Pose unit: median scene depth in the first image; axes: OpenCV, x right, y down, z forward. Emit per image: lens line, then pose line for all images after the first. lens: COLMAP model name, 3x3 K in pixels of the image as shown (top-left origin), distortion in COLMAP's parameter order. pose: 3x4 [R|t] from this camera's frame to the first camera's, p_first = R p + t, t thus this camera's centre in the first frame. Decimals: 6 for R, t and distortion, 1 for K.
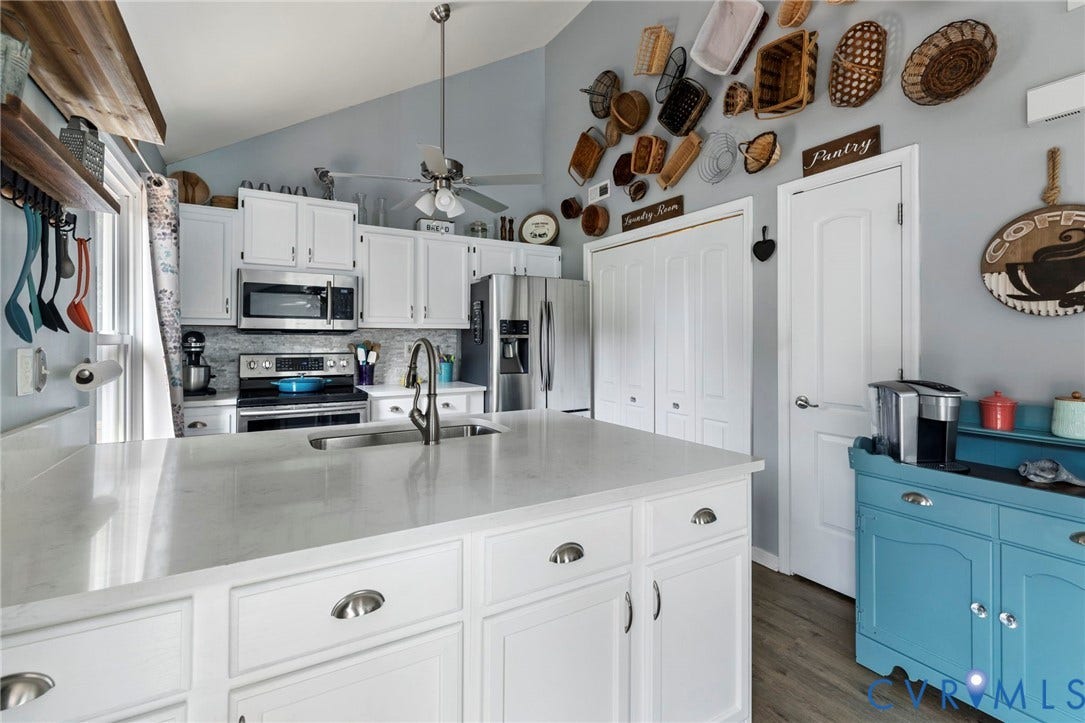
lens RADIAL K [[477.2, 0, 540.8], [0, 477.2, 335.2], [0, 0, 1]] dist [-0.001155, 0.000418]
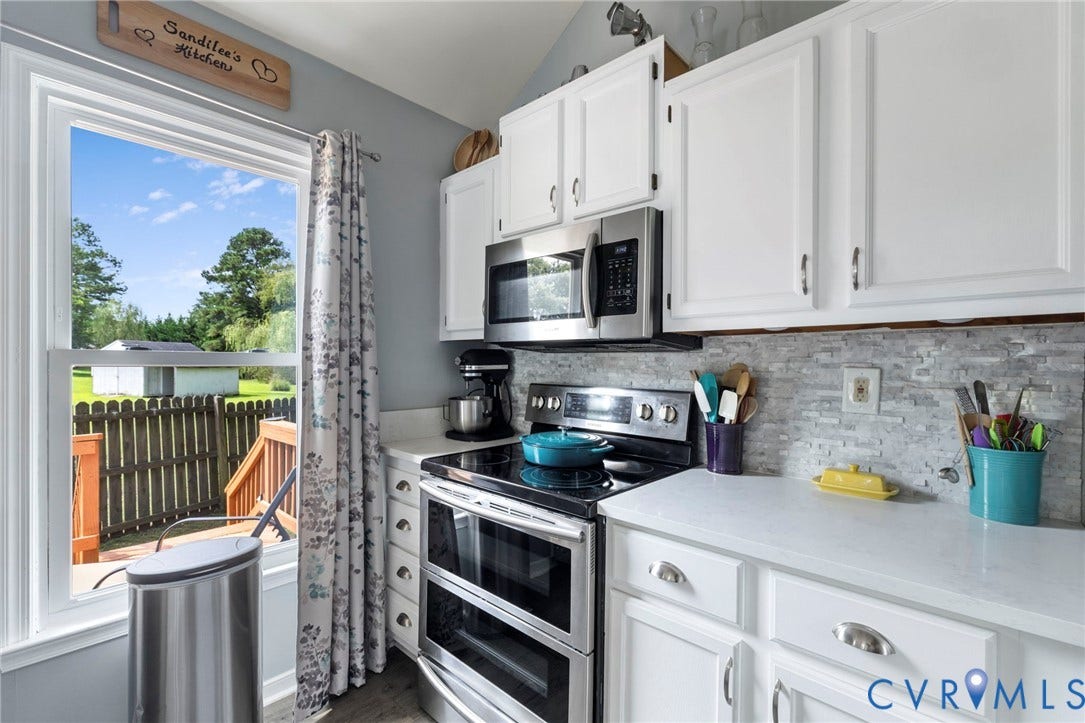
lens RADIAL K [[469.0, 0, 538.3], [0, 469.0, 365.5], [0, 0, 1]] dist [-0.002531, -0.000325]
pose [[0.281647, 0.008218, -0.959483, -0.024758], [0.004012, 0.999944, 0.009743, 0.009697], [0.959510, -0.006593, 0.281599, 0.884167]]
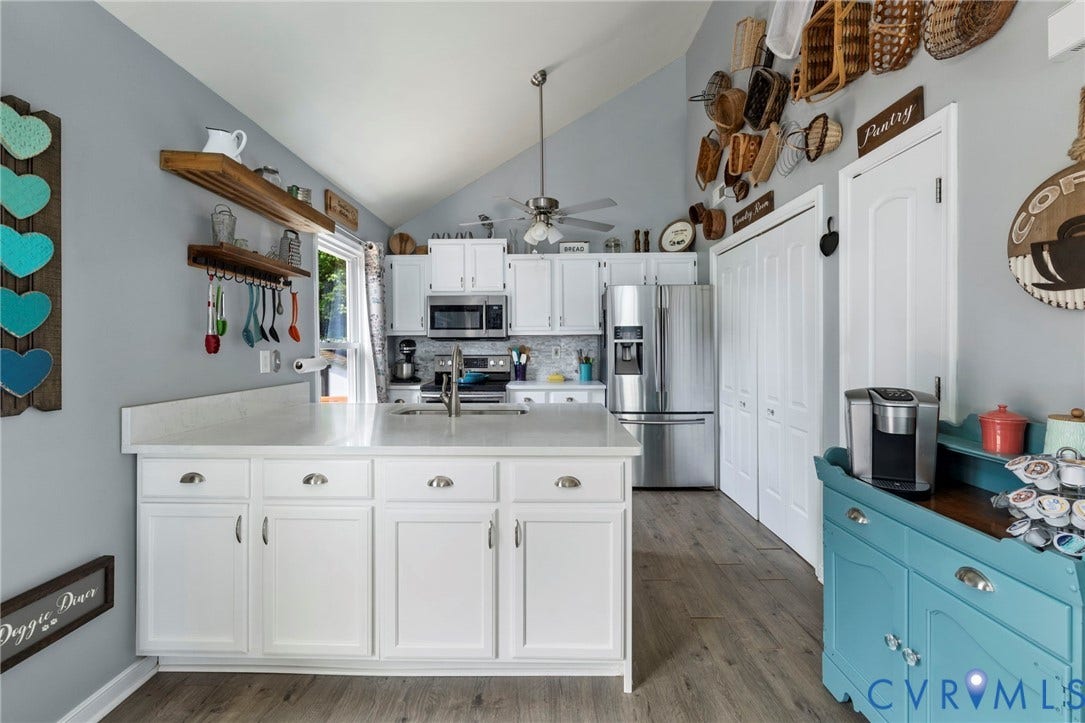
lens RADIAL K [[471.7, 0, 540.5], [0, 471.7, 347.5], [0, 0, 1]] dist [0.001063, -0.000239]
pose [[0.854849, -0.002282, -0.518872, 0.397992], [0.011227, 0.999838, 0.014099, 0.000076], [0.518756, -0.017878, 0.854735, -0.046581]]
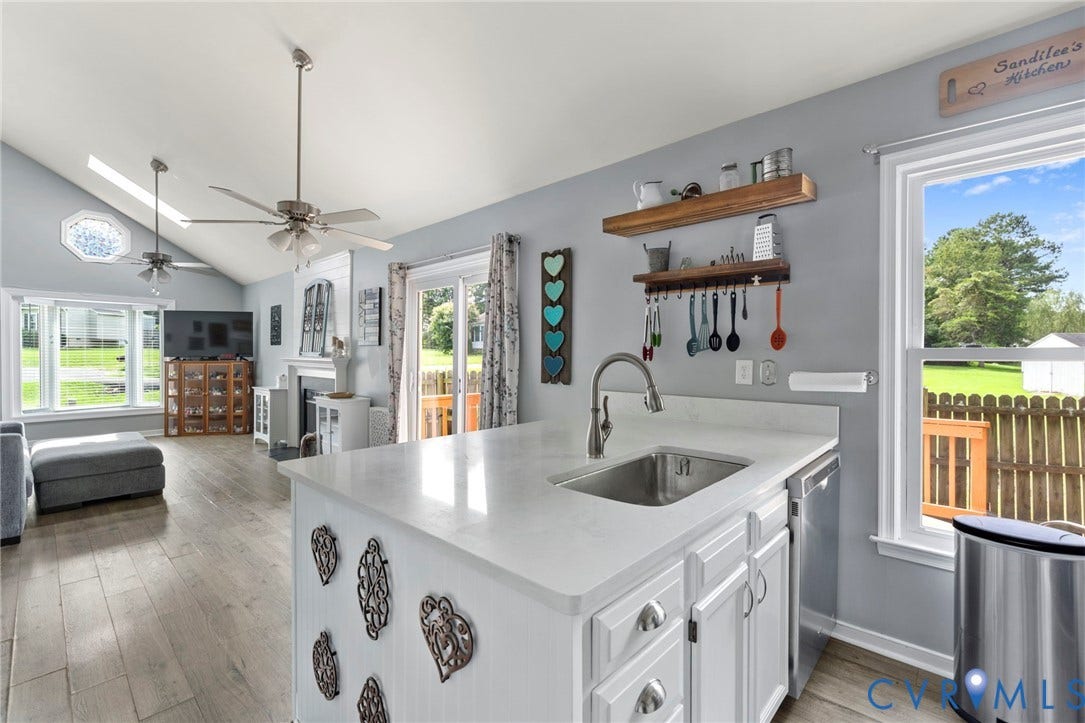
lens RADIAL K [[466.7, 0, 538.2], [0, 466.7, 358.1], [0, 0, 1]] dist [0.001542, 0.000593]
pose [[-0.959592, 0.002299, -0.281384, 0.089079], [0.003463, 0.999987, -0.003641, 0.010749], [0.281373, -0.004468, -0.959588, 1.036575]]
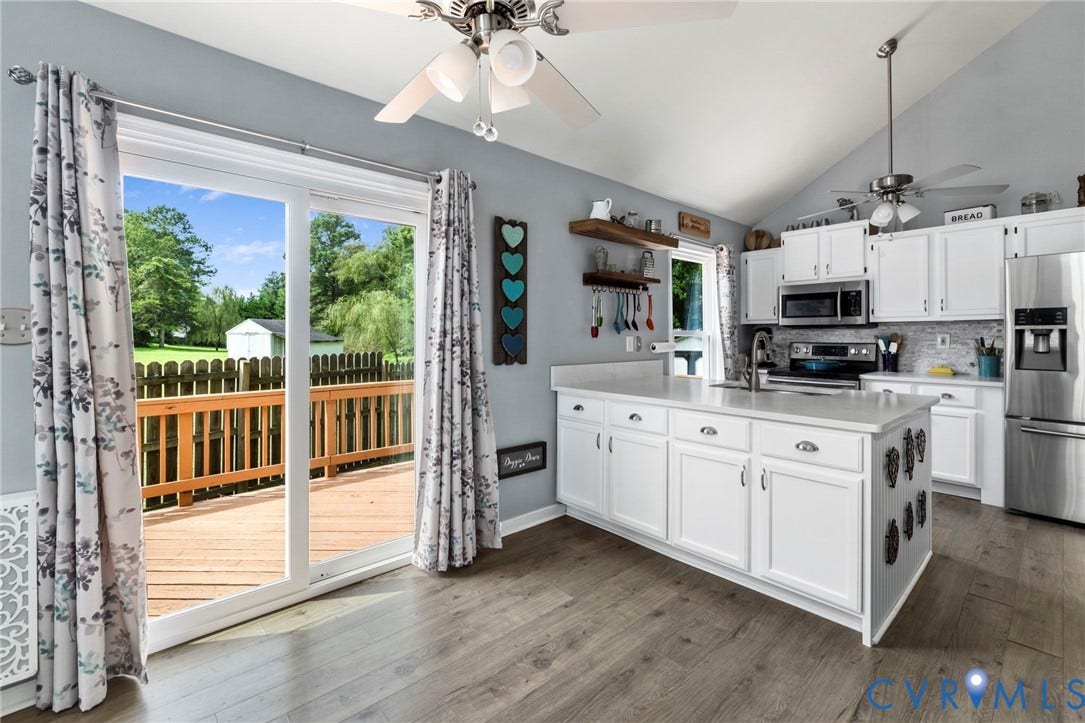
lens RADIAL K [[477.2, 0, 540.8], [0, 477.2, 335.2], [0, 0, 1]] dist [-0.001155, 0.000418]
pose [[0.199358, -0.000190, -0.979927, 0.713599], [0.013927, 0.999900, 0.002639, 0.002405], [0.979828, -0.014173, 0.199341, -0.060043]]
